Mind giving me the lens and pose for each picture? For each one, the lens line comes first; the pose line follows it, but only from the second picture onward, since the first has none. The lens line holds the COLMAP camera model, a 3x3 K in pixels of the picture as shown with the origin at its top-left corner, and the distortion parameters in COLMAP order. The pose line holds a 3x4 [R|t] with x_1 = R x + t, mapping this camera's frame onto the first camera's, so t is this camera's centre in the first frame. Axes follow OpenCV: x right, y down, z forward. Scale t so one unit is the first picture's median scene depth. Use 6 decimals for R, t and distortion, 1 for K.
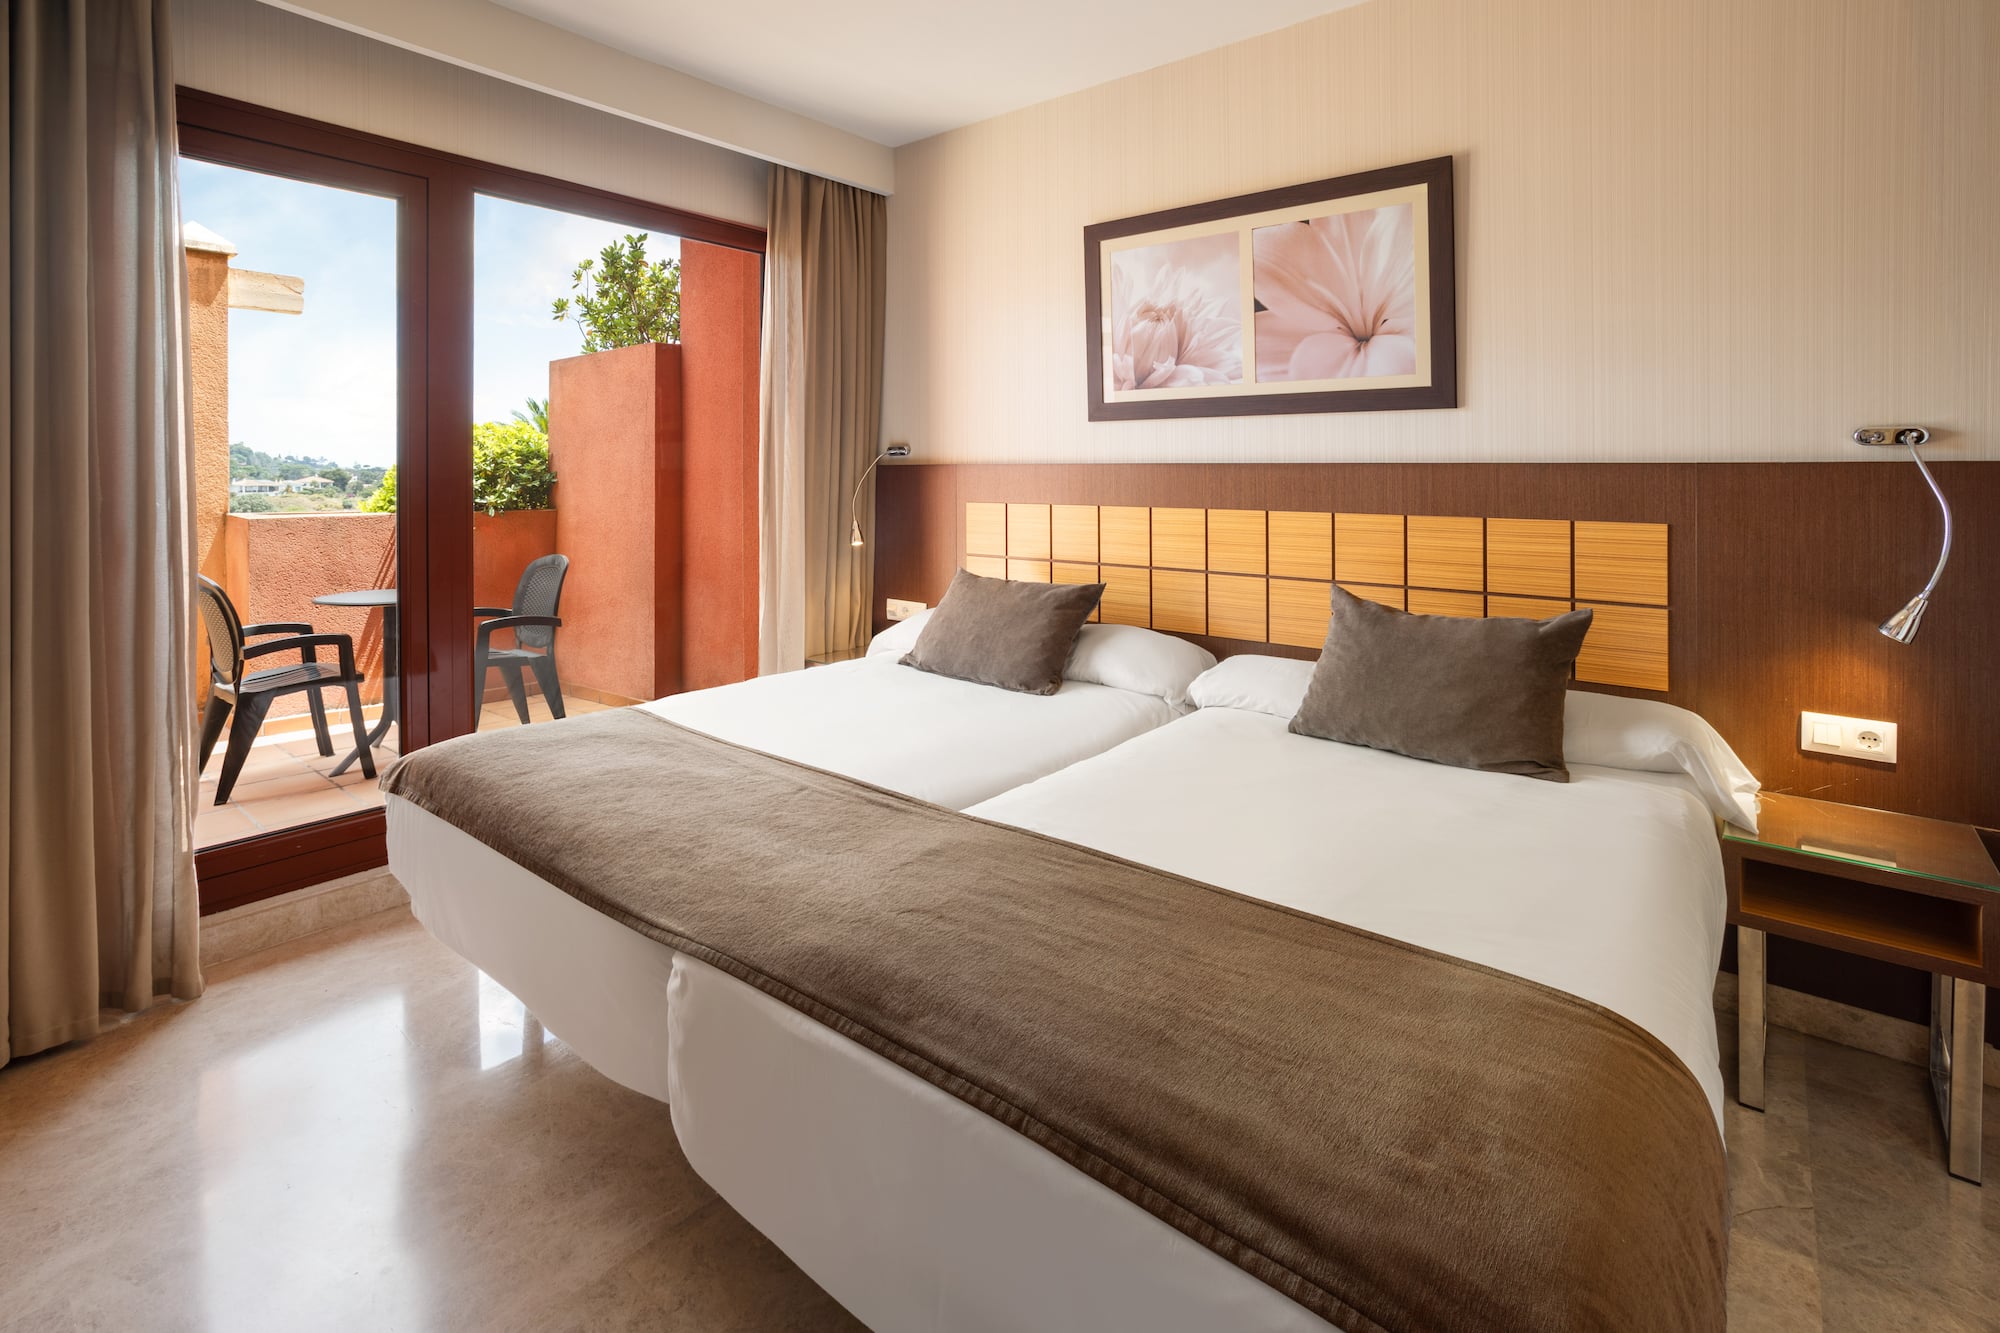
lens RADIAL K [[927.5, 0, 1000.0], [0, 927.5, 666.5], [0, 0, 1]] dist [0.000515, 0.000785]
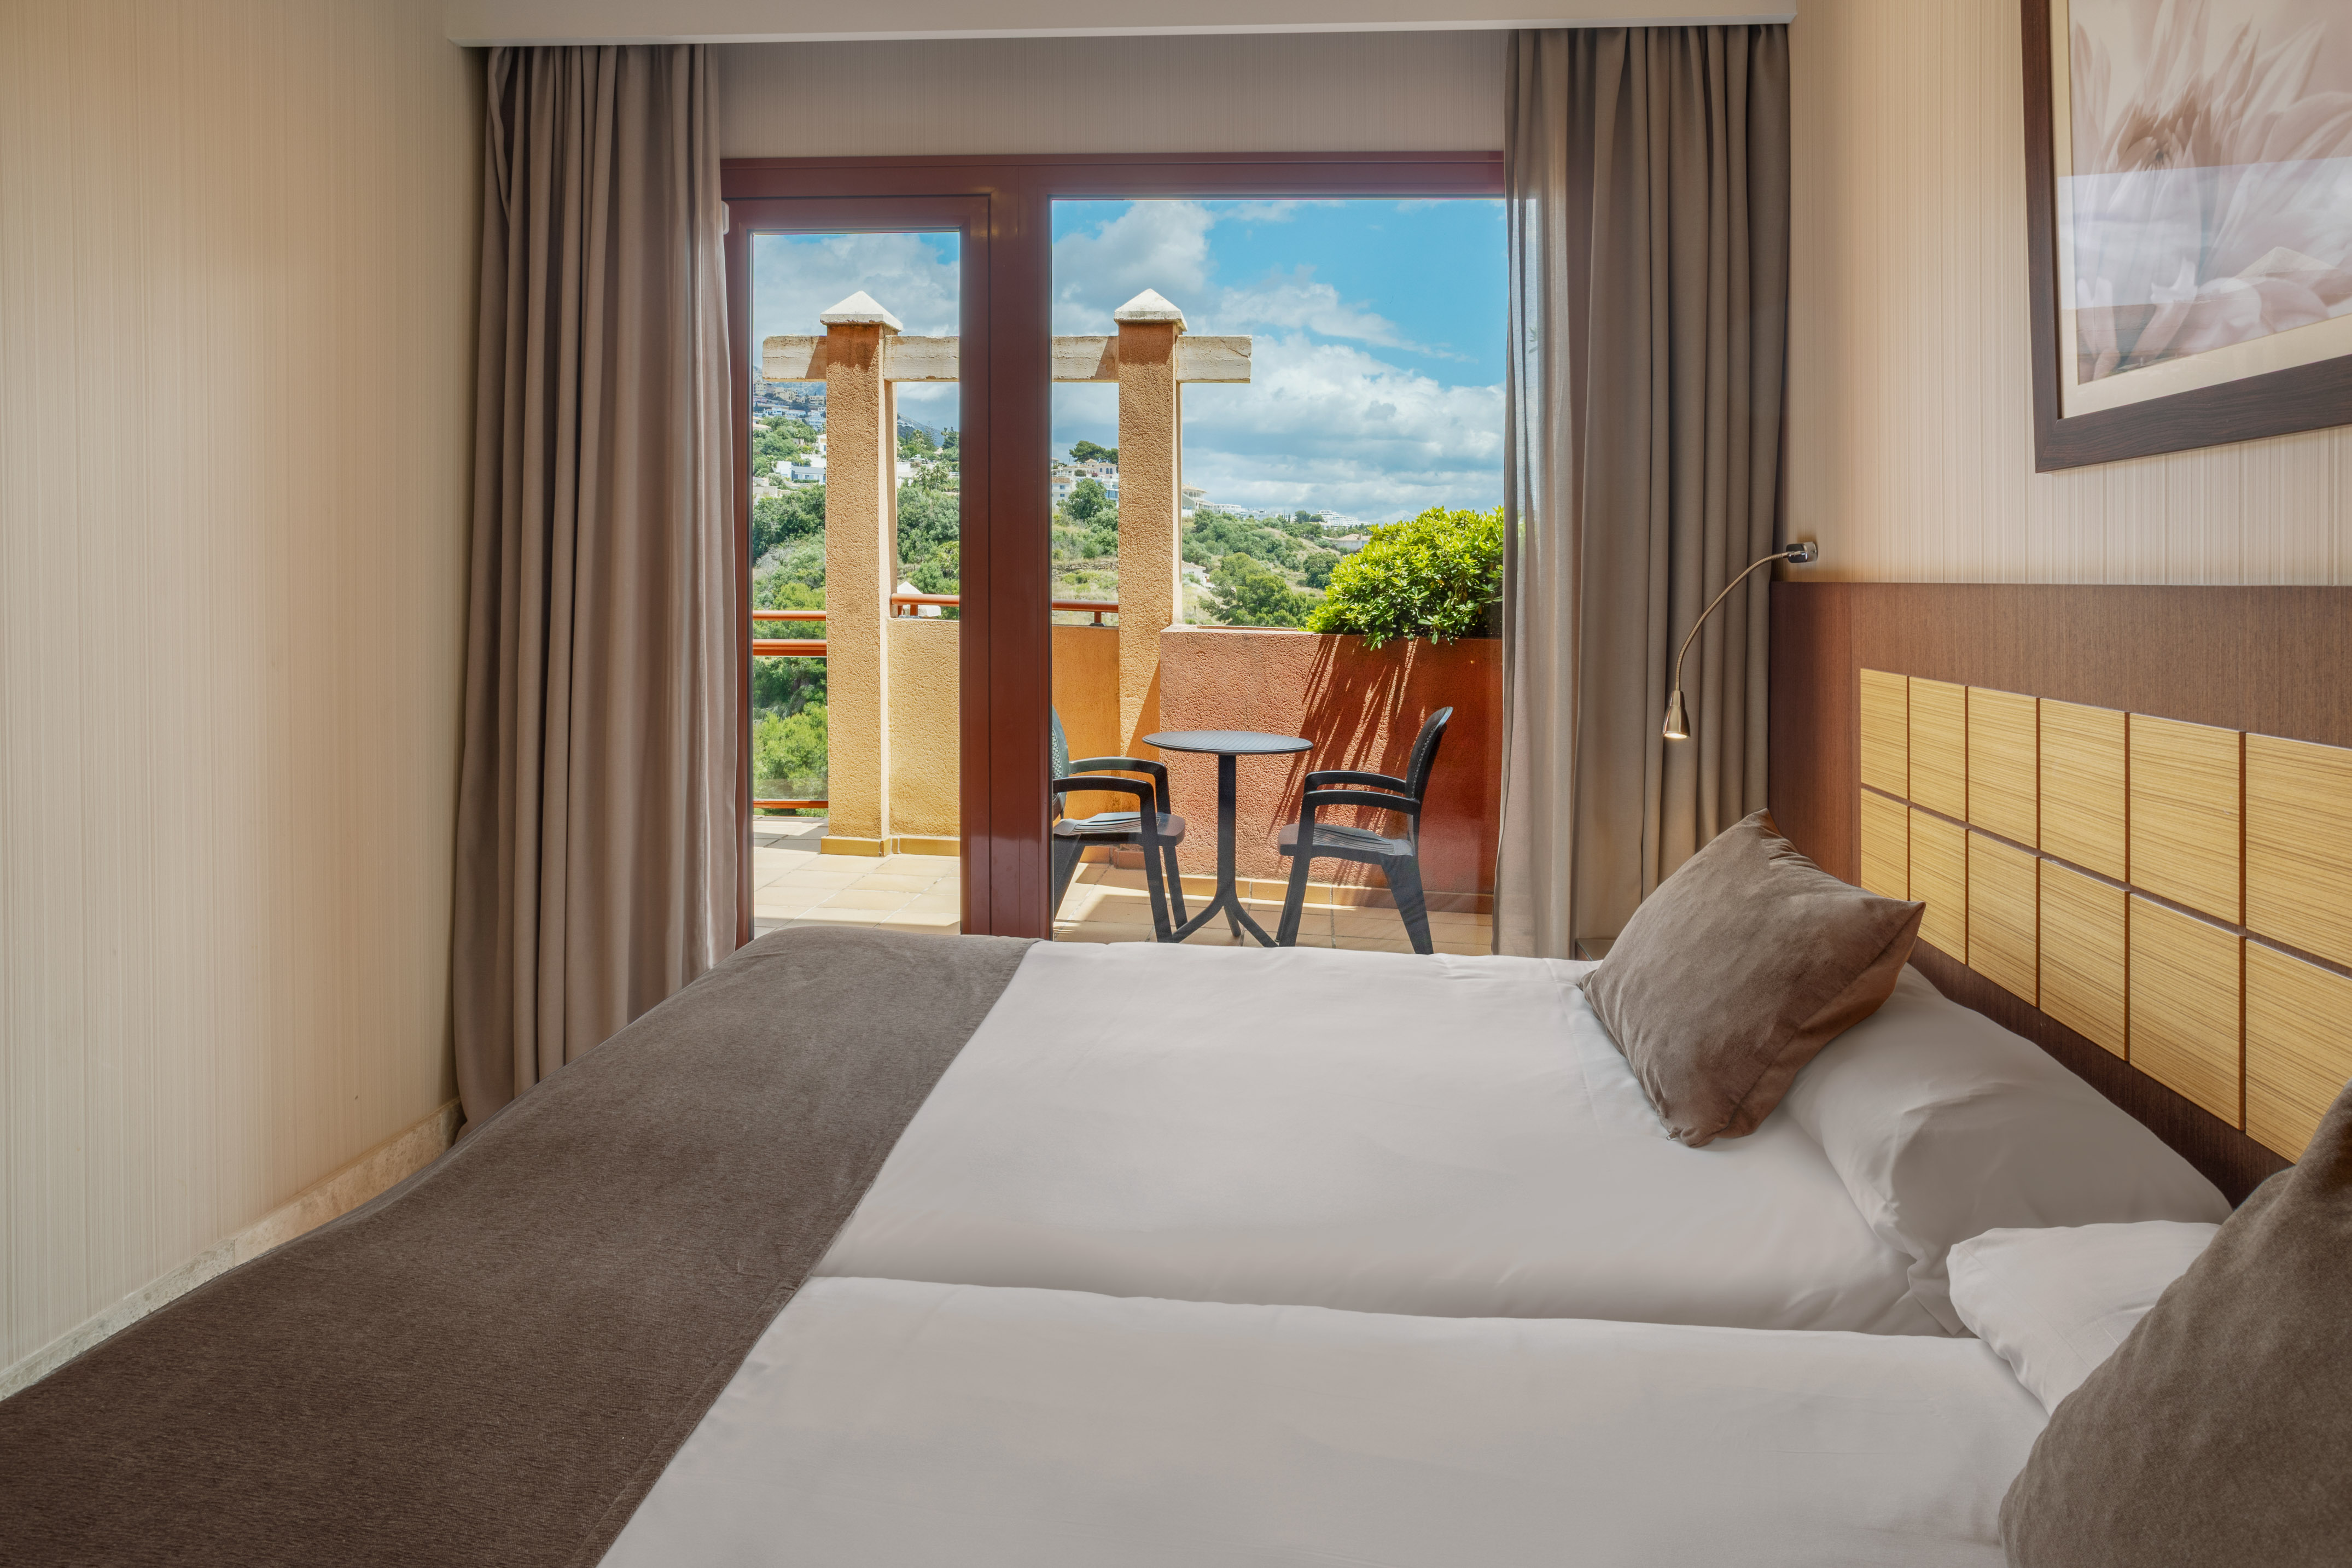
lens RADIAL K [[1450.5, 0, 1176.0], [0, 1450.5, 784.0], [0, 0, 1]] dist [-0.054486, 0.082692]
pose [[0.549590, 0.133864, -0.824640, 0.398979], [-0.192900, 0.980740, 0.030643, -0.092580], [0.812860, 0.142232, 0.564827, 0.413903]]
